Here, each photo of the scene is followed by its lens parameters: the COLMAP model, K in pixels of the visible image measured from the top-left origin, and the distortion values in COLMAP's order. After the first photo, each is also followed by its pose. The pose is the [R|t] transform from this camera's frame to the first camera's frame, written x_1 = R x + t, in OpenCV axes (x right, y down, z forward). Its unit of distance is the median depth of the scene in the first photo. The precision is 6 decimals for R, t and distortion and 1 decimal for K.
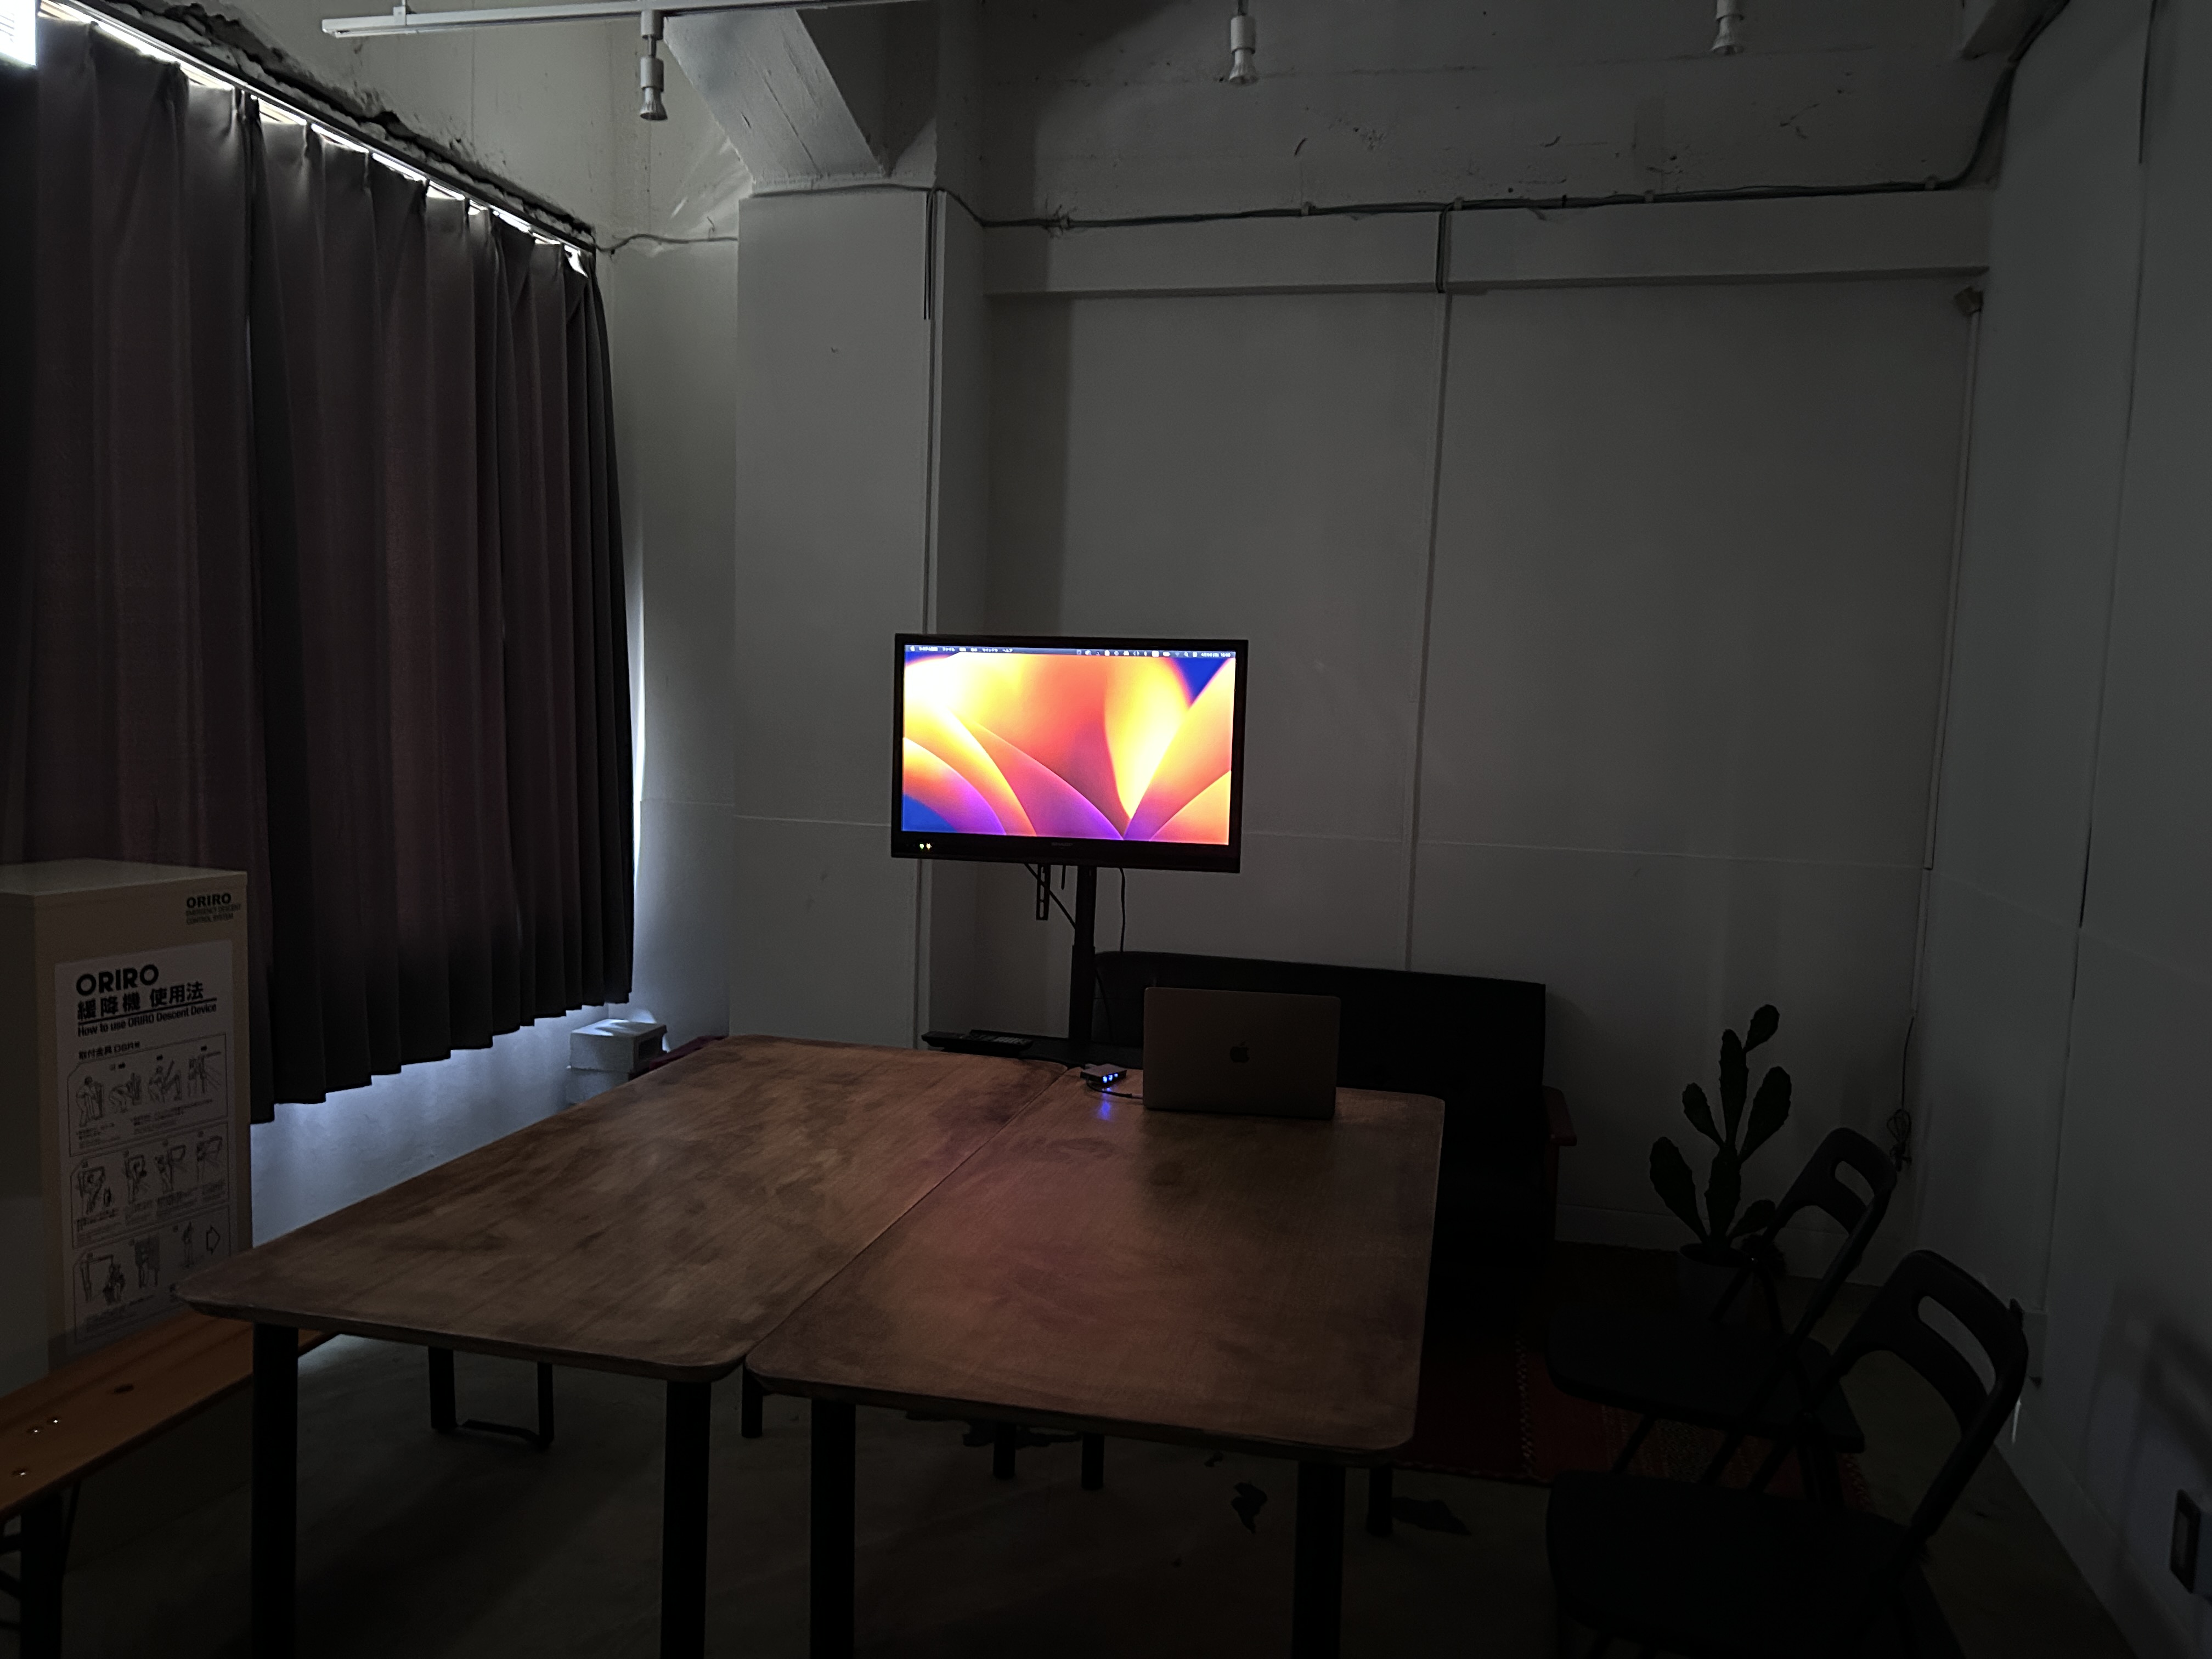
lens RADIAL K [[1661.1, 0, 1071.9], [0, 1661.1, 836.0], [0, 0, 1]] dist [0.047080, -0.050386]
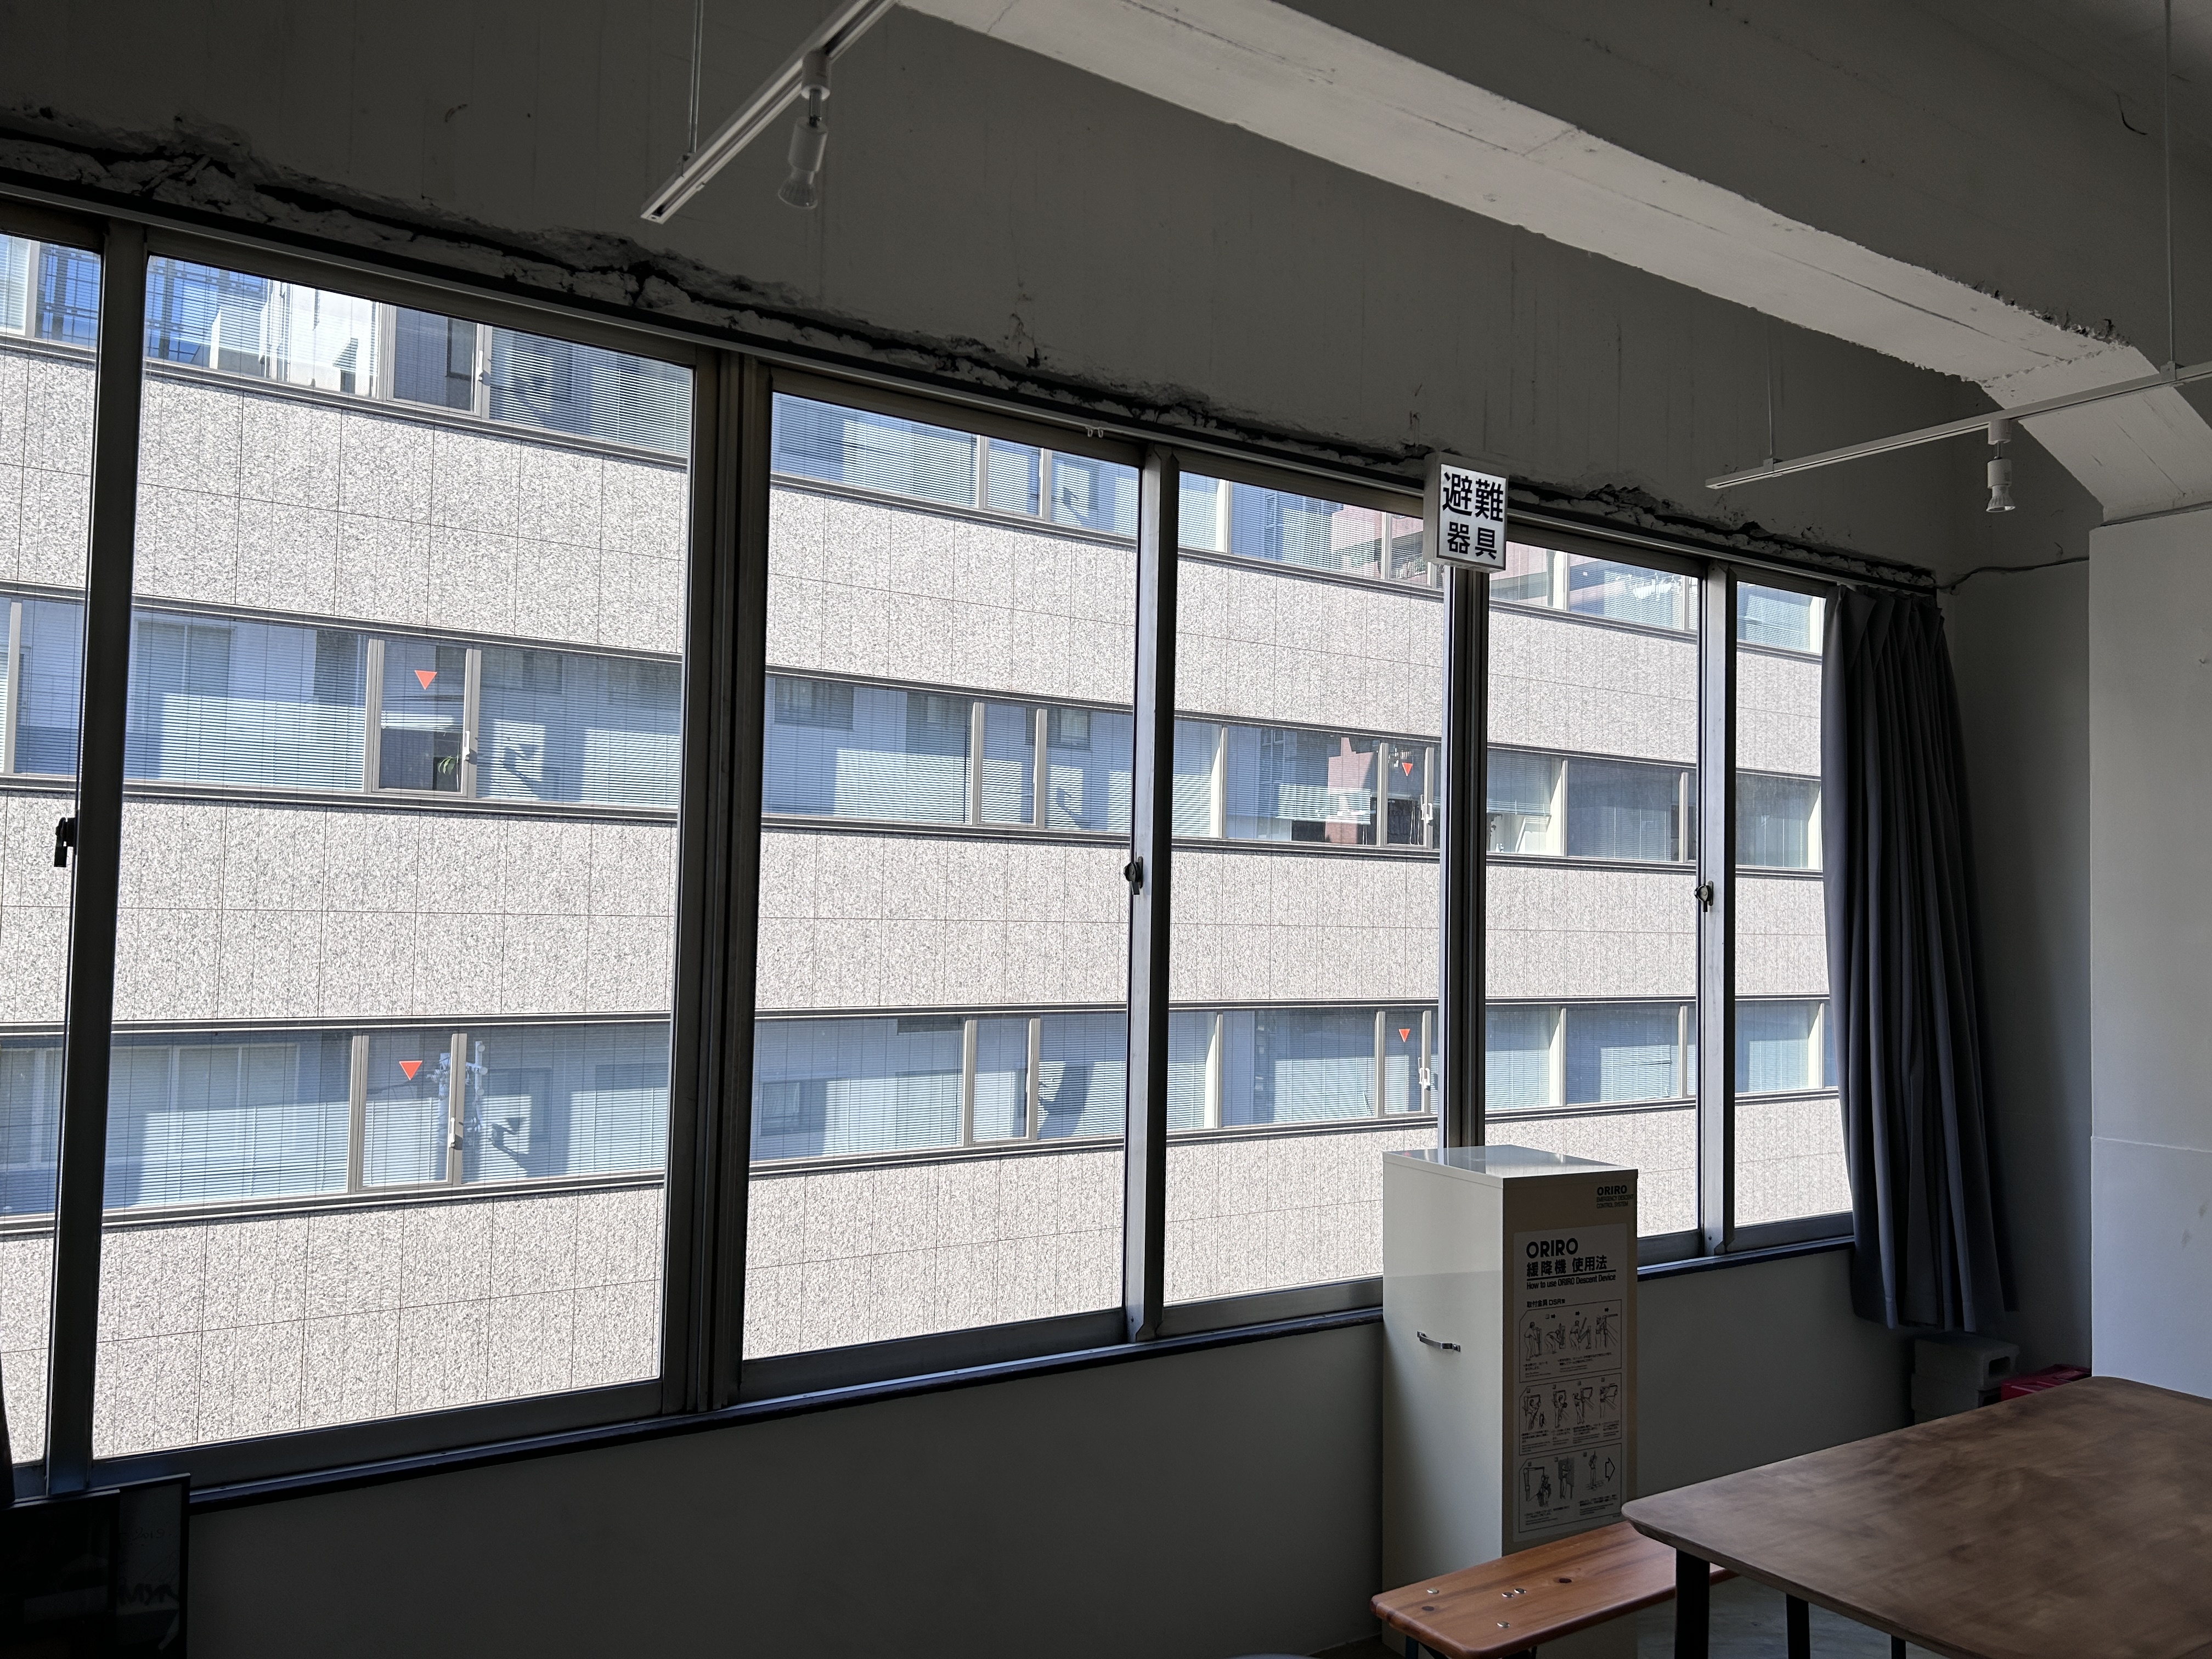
lens RADIAL K [[1661.1, 0, 1071.9], [0, 1661.1, 836.0], [0, 0, 1]] dist [0.047080, -0.050386]
pose [[0.738294, -0.038752, -0.673365, 0.043057], [-0.059478, 0.990718, -0.122229, -0.049845], [0.671851, 0.130291, 0.729137, -0.236549]]
